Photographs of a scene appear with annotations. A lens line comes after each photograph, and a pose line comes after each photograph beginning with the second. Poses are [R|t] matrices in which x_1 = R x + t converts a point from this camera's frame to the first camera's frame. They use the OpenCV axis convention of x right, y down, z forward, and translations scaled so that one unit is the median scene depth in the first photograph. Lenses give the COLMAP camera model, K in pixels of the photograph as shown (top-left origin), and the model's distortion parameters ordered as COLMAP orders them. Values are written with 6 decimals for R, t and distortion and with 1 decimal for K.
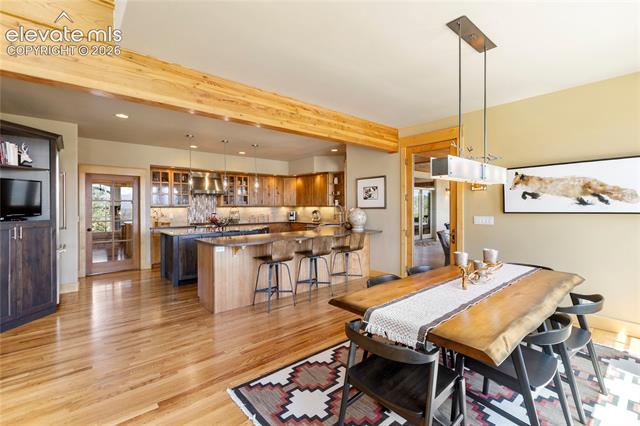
lens RADIAL K [[286.7, 0, 320.0], [0, 286.7, 213.0], [0, 0, 1]] dist [0.001690, 0.000106]
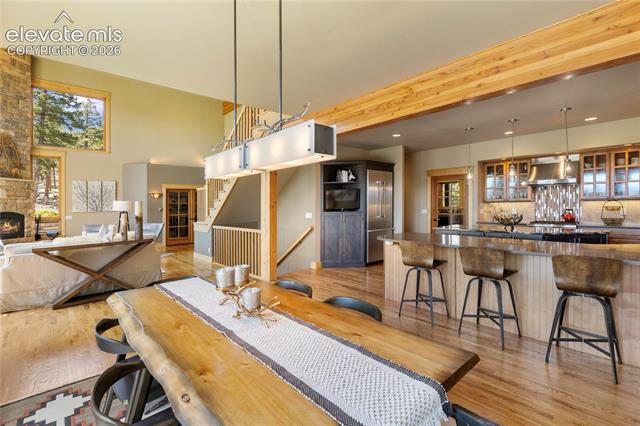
lens RADIAL K [[288.7, 0, 320.3], [0, 288.7, 204.0], [0, 0, 1]] dist [0.000503, 0.000078]
pose [[0.035868, 0.003751, -0.999350, 0.394644], [-0.003566, 0.999987, 0.003626, -0.013947], [0.999350, 0.003433, 0.035881, 0.369148]]
